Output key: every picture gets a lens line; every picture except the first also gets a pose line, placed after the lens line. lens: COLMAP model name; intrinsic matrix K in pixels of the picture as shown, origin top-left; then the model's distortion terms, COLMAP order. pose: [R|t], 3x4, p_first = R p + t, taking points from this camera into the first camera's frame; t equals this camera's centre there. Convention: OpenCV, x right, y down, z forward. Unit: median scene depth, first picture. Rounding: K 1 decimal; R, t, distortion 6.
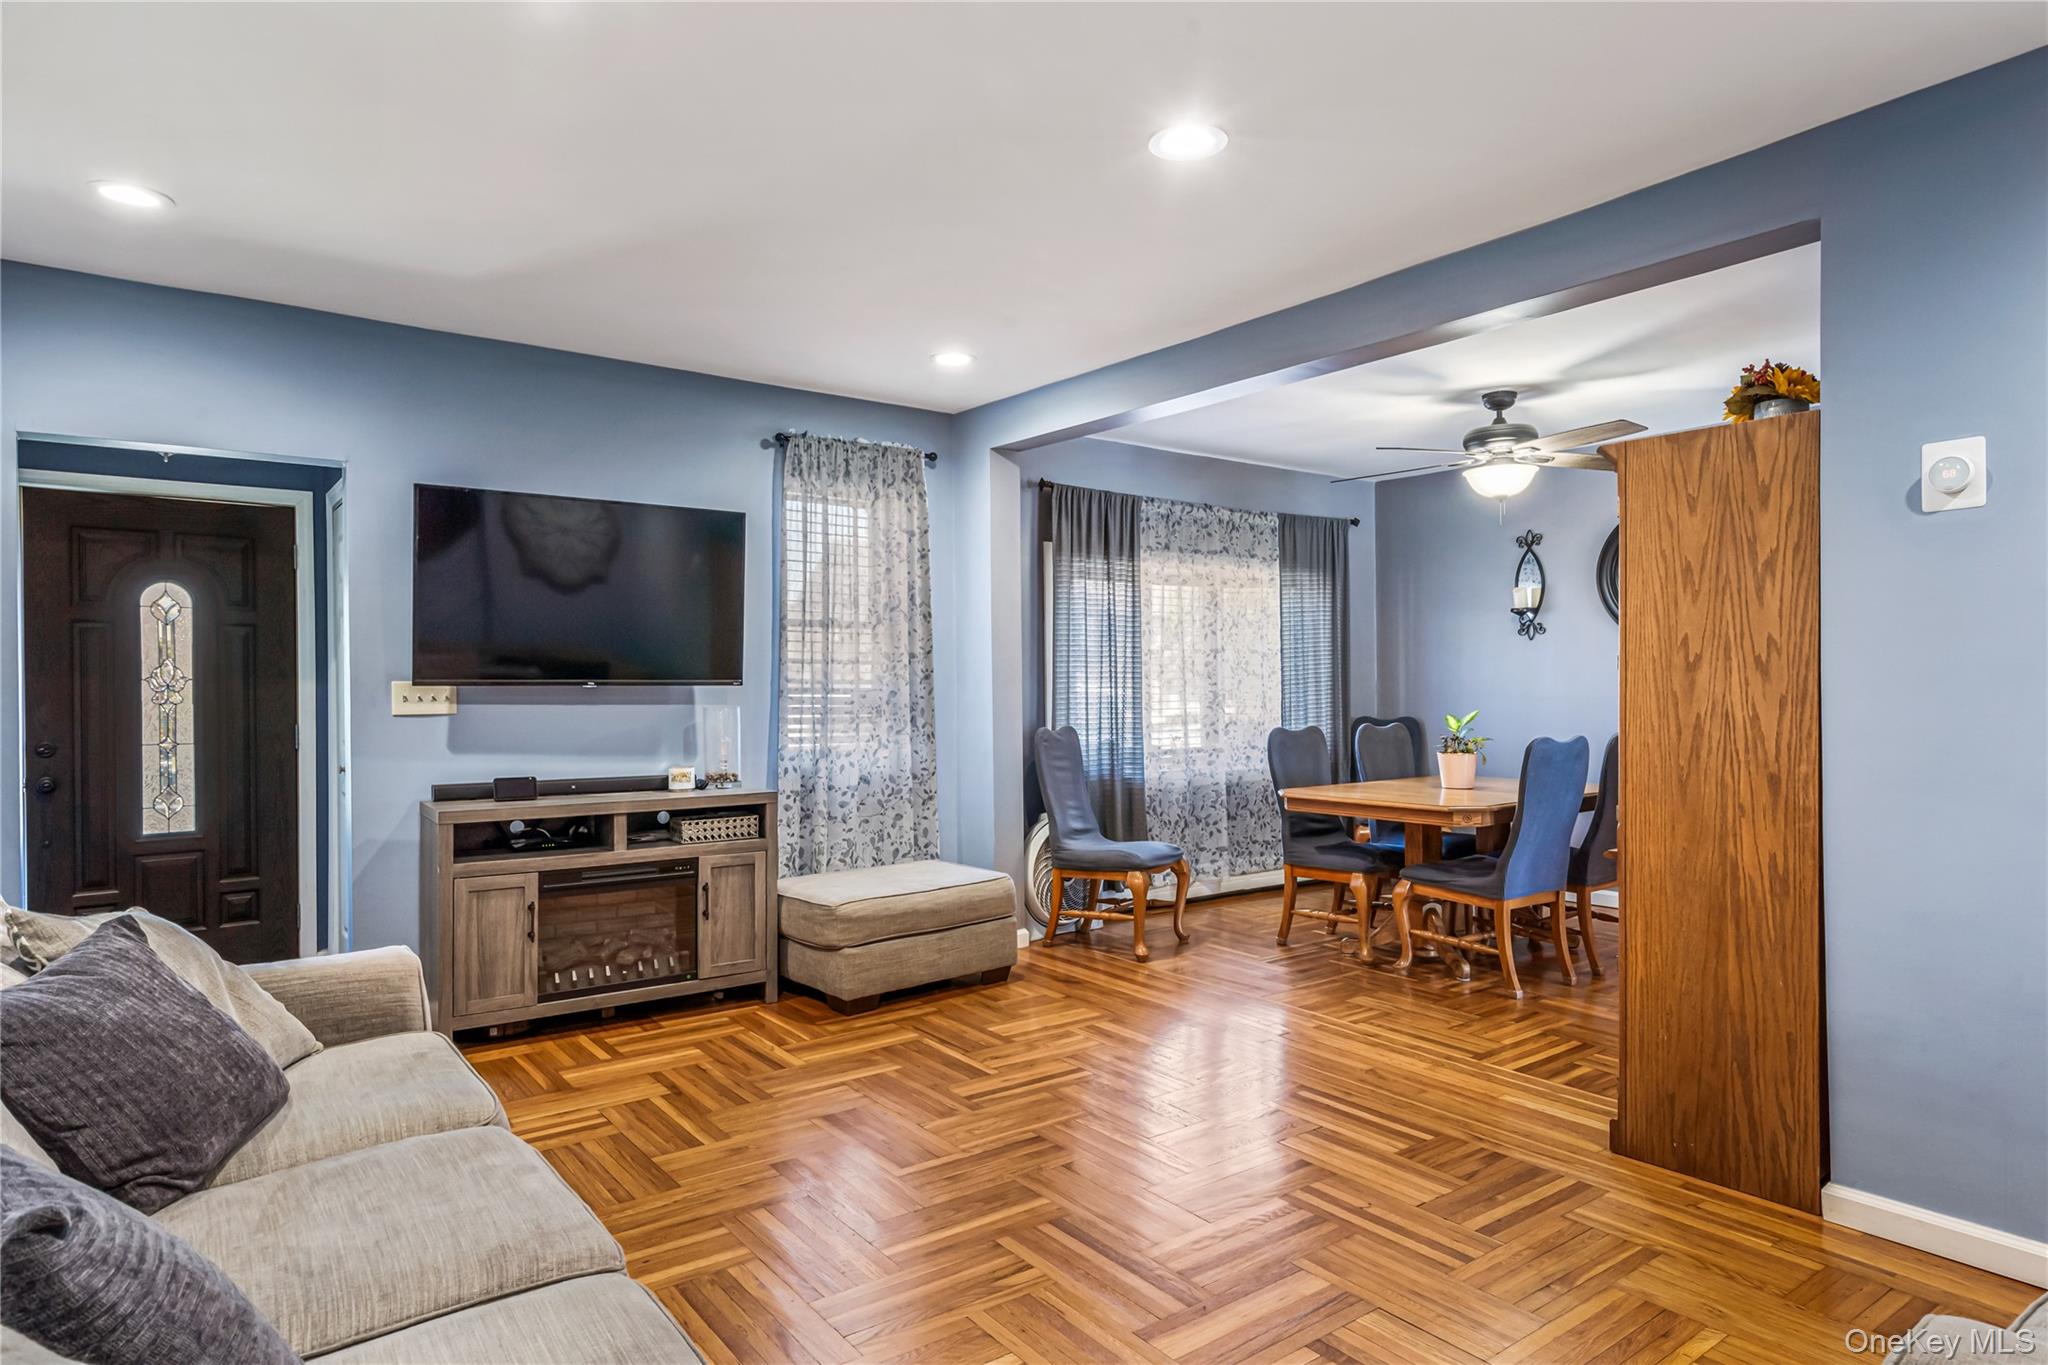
lens RADIAL K [[1172.0, 0, 1005.3], [0, 1172.0, 681.1], [0, 0, 1]] dist [0.005714, 0.001845]
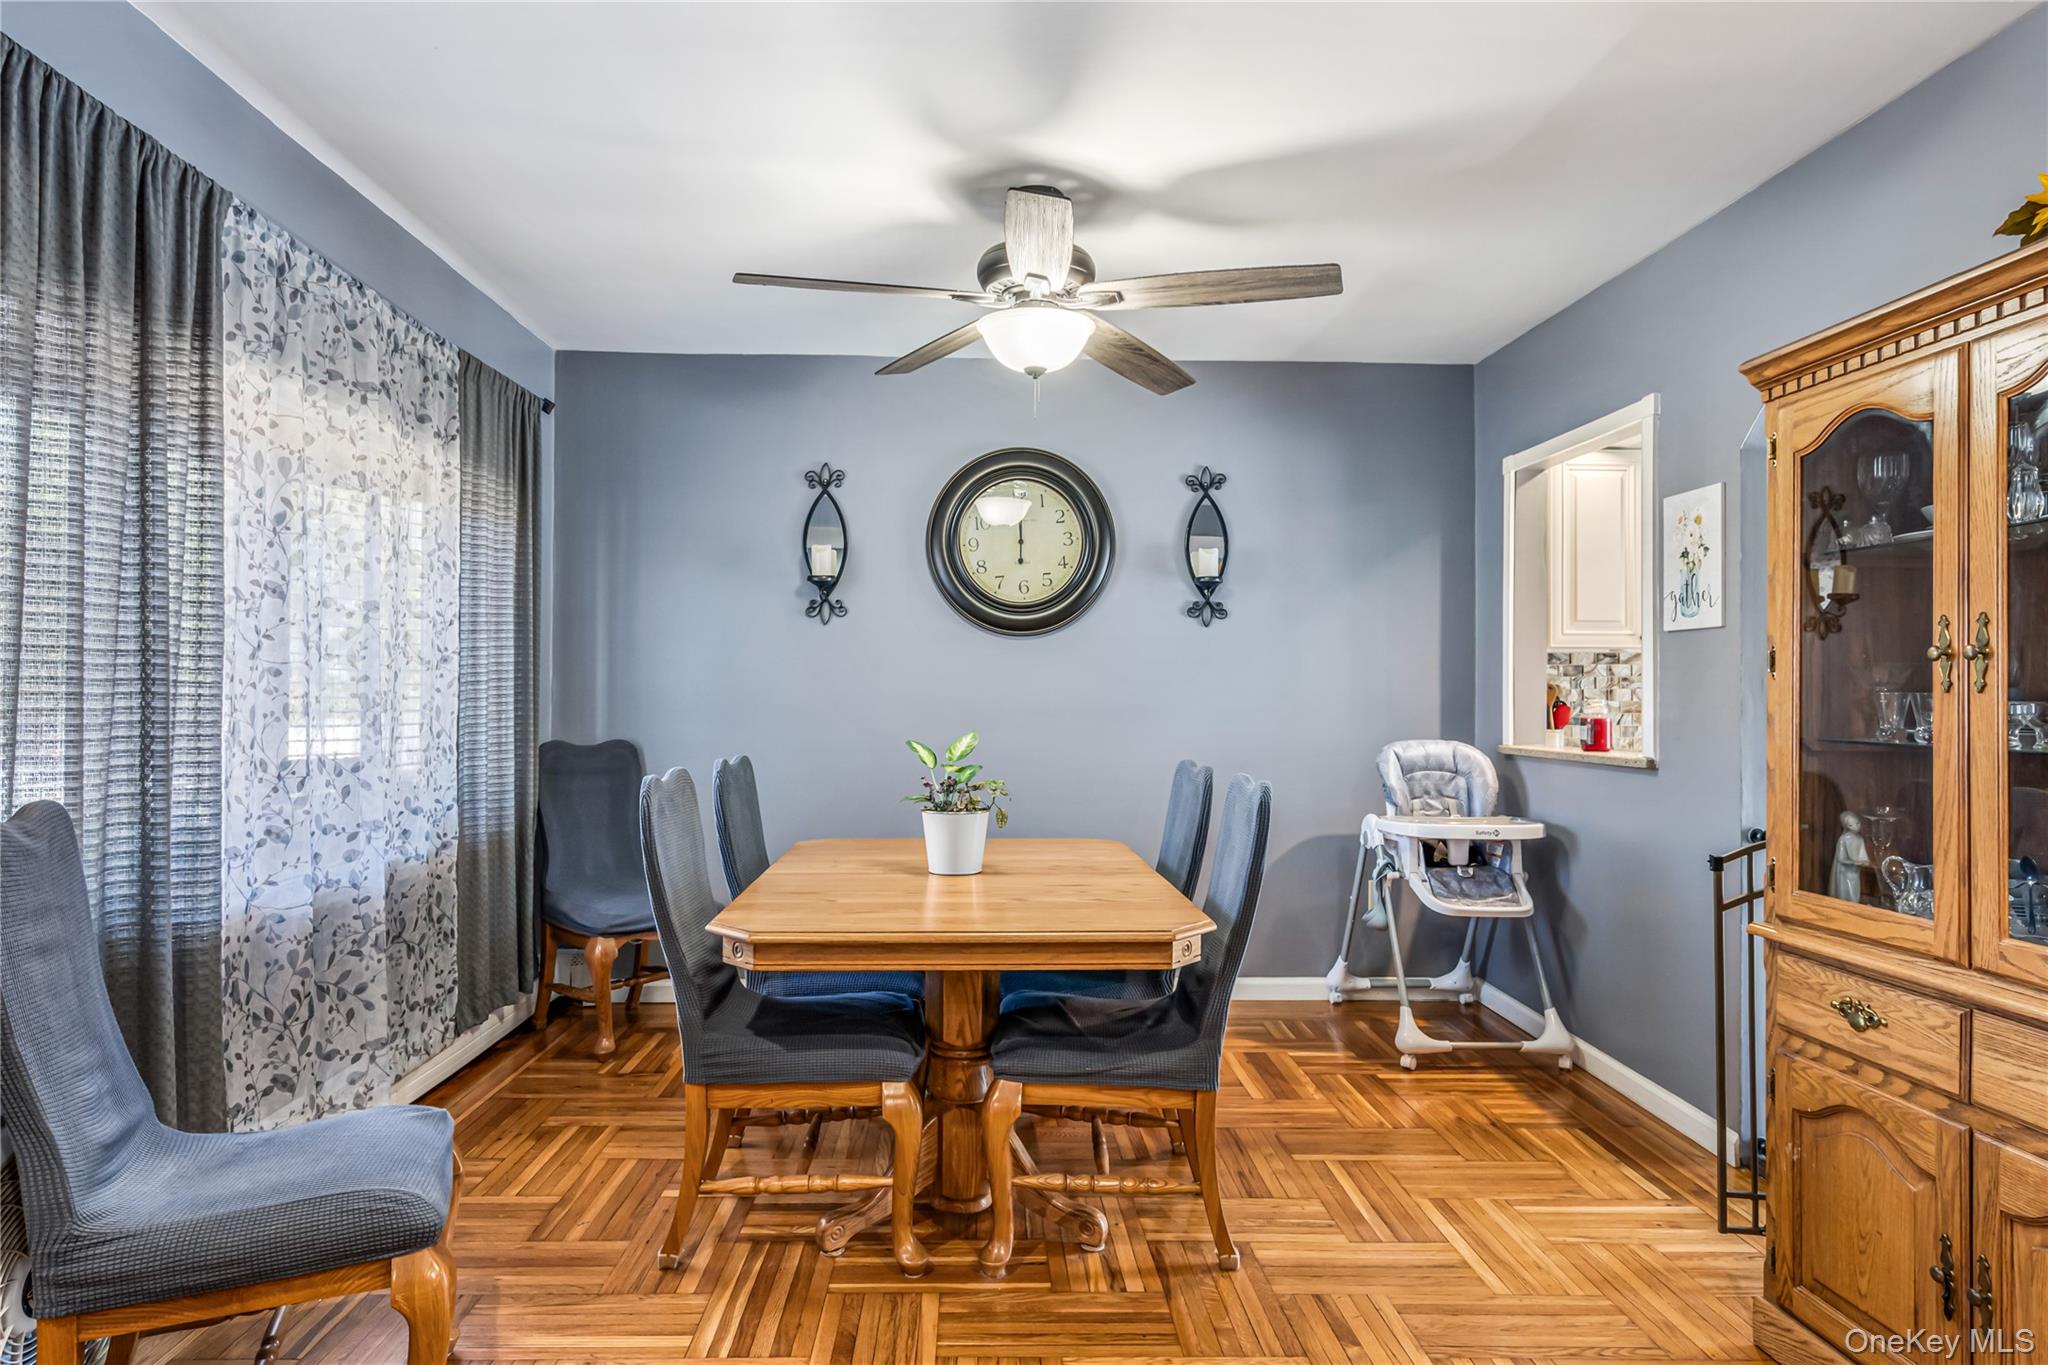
lens RADIAL K [[1172.0, 0, 1005.3], [0, 1172.0, 681.1], [0, 0, 1]] dist [0.005714, 0.001845]
pose [[0.567132, 0.021065, 0.823358, -0.078160], [-0.015796, 0.999767, -0.014698, 0.008962], [-0.823475, -0.004670, 0.567333, 0.797769]]
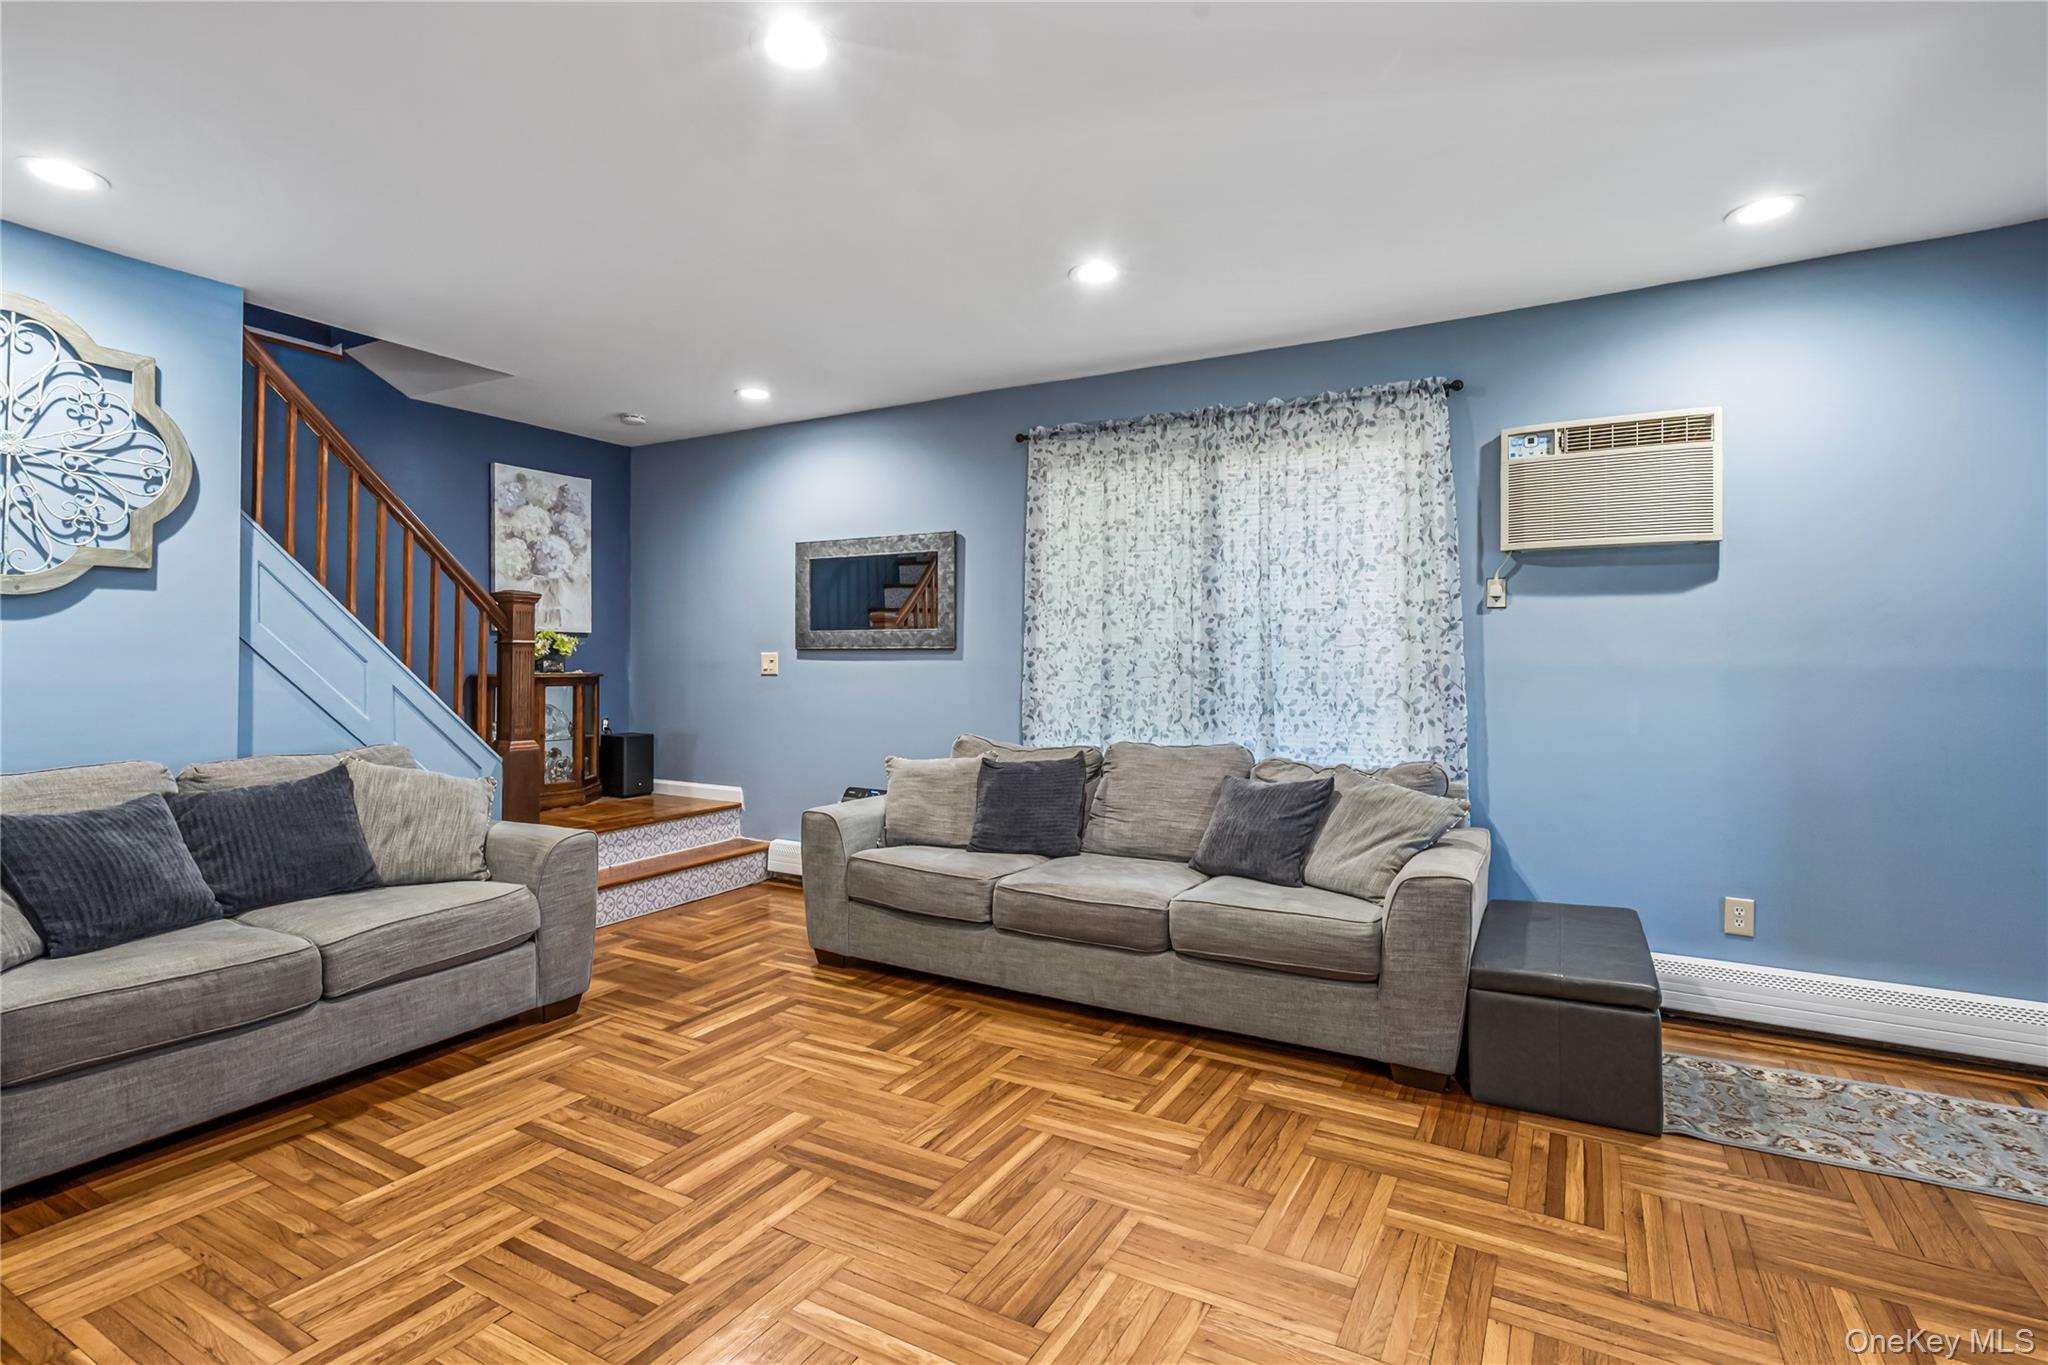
lens RADIAL K [[987.2, 0, 1005.6], [0, 987.2, 652.4], [0, 0, 1]] dist [-0.001254, -0.000069]
pose [[-0.916631, -0.001142, -0.399734, 0.192692], [0.005286, 0.999874, -0.014979, 0.007363], [0.399700, -0.015843, -0.916509, 1.090526]]
